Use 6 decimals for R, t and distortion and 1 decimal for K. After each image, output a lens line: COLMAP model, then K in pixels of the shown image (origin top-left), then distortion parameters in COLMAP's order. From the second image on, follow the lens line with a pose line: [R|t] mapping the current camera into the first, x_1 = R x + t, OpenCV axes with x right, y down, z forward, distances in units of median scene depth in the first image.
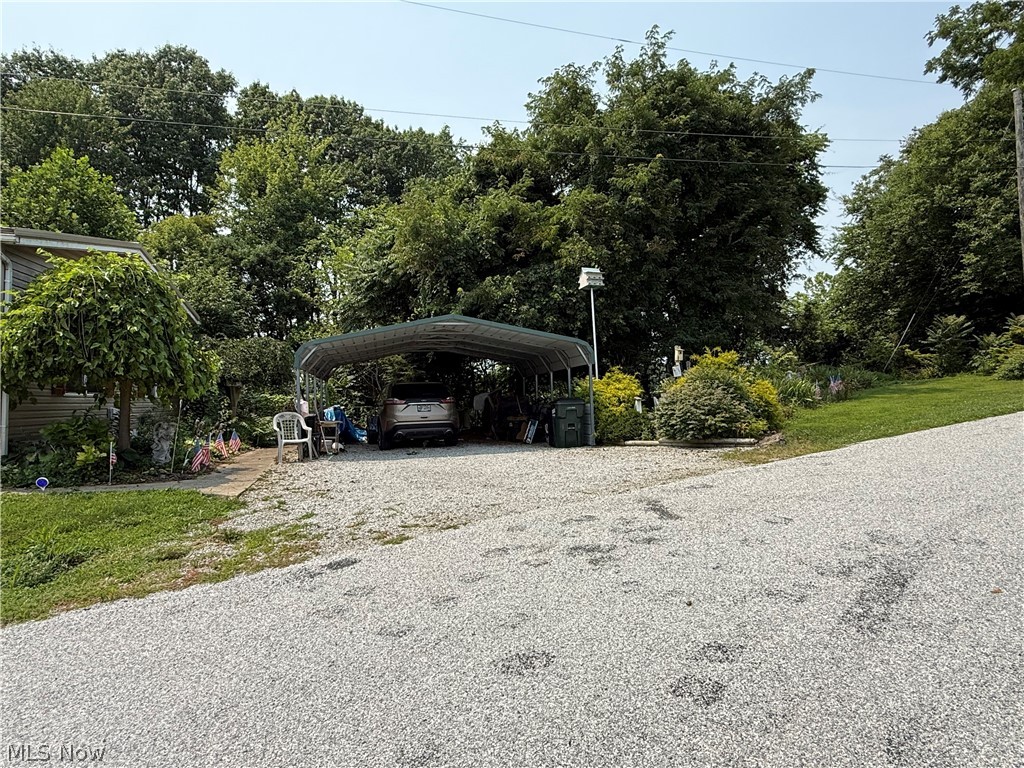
lens RADIAL K [[593.6, 0, 512.0], [0, 593.6, 384.0], [0, 0, 1]] dist [0.013192, -0.001072]
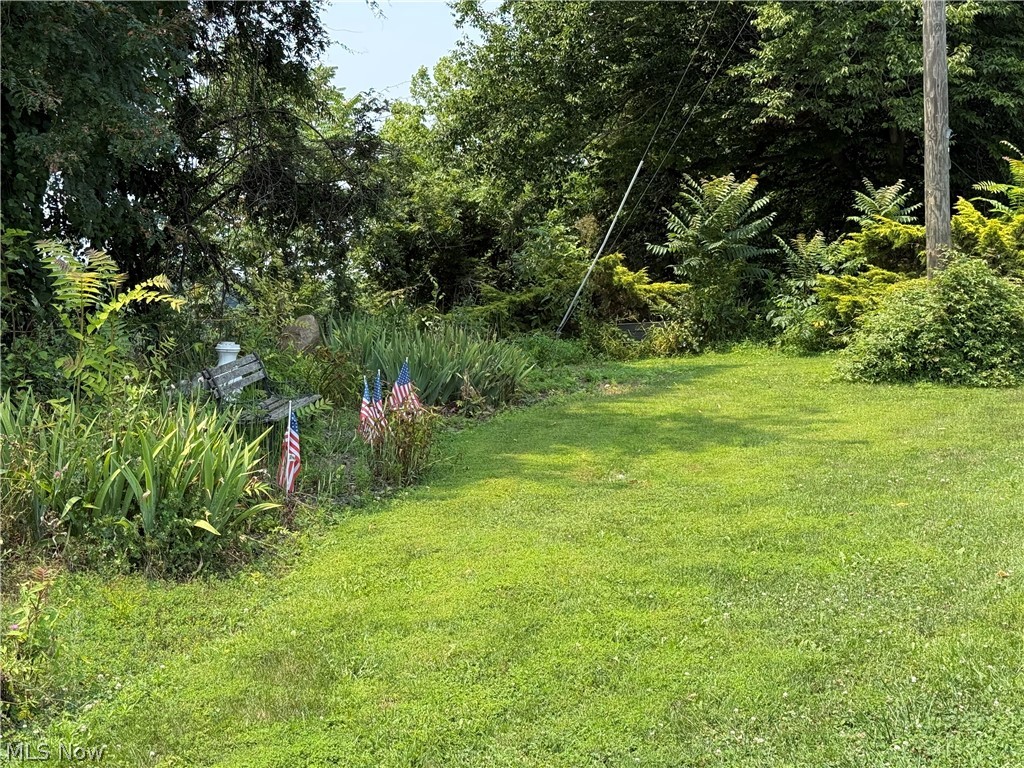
lens RADIAL K [[1446.3, 0, 512.0], [0, 1446.3, 384.0], [0, 0, 1]] dist [0.151224, -0.000864]
pose [[0.870784, 0.000257, 0.491666, 0.192608], [-0.024340, 0.998796, 0.042585, -0.024474], [-0.491063, -0.049050, 0.869742, 0.293202]]
